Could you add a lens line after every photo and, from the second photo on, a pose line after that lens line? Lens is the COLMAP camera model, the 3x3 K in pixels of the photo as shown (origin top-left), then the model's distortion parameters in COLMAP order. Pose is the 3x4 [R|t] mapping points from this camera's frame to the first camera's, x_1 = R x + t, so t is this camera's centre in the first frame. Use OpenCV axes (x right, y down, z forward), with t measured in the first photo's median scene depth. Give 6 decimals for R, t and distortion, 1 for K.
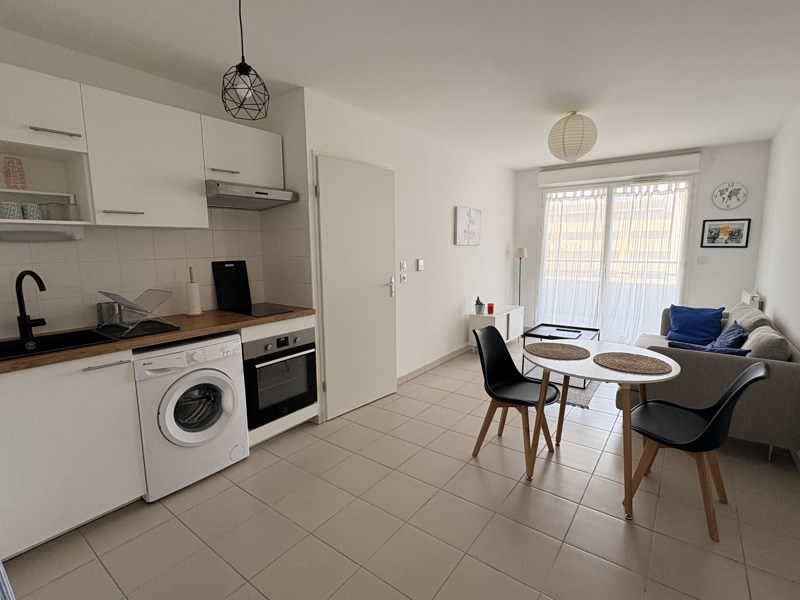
lens RADIAL K [[388.9, 0, 400.0], [0, 388.9, 300.0], [0, 0, 1]] dist [-0.003697, 0.000044]
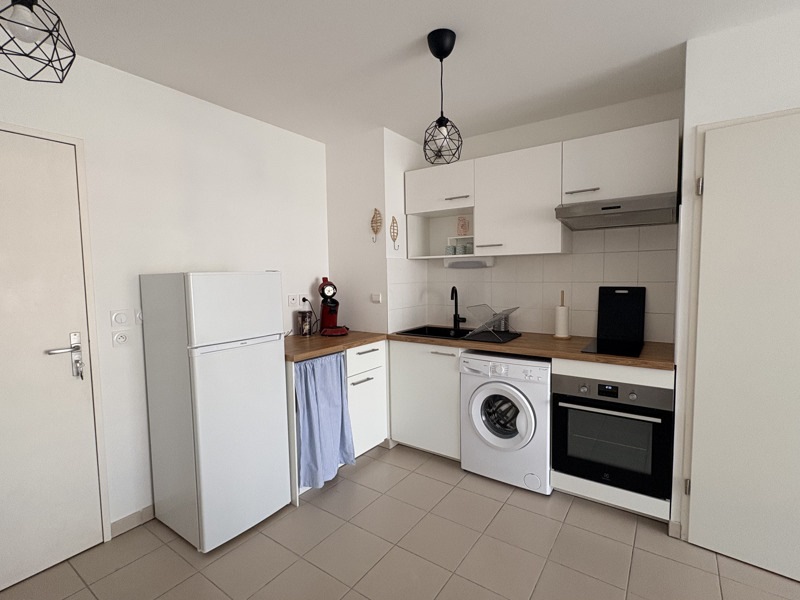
lens RADIAL K [[388.9, 0, 400.0], [0, 388.9, 300.0], [0, 0, 1]] dist [-0.003697, 0.000044]
pose [[0.025967, 0.079717, -0.996479, 0.503722], [-0.122800, 0.989520, 0.075960, -0.090920], [0.992092, 0.120395, 0.035484, 0.573872]]
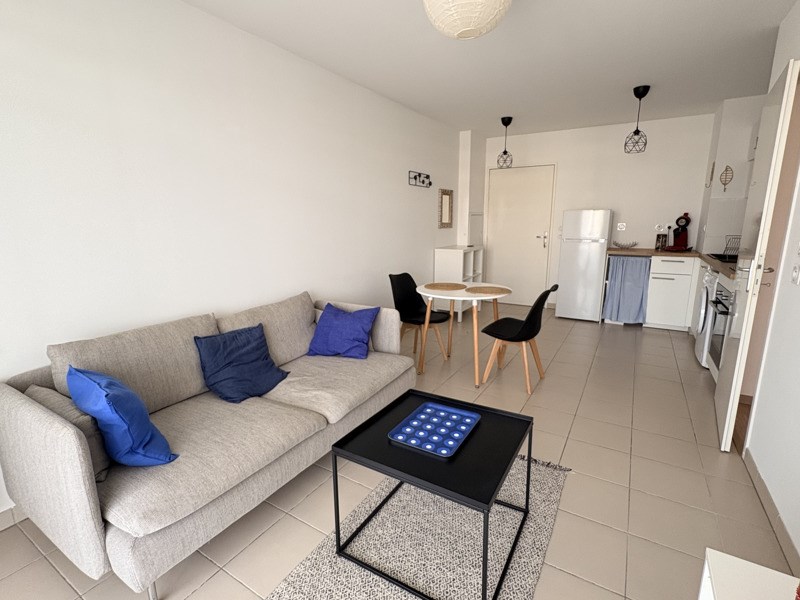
lens RADIAL K [[388.9, 0, 400.0], [0, 388.9, 300.0], [0, 0, 1]] dist [-0.003697, 0.000044]
pose [[-0.994511, 0.041373, -0.096105, 0.784816], [0.006272, 0.940423, 0.339949, -0.279760], [0.104444, 0.337480, -0.935521, 2.066585]]
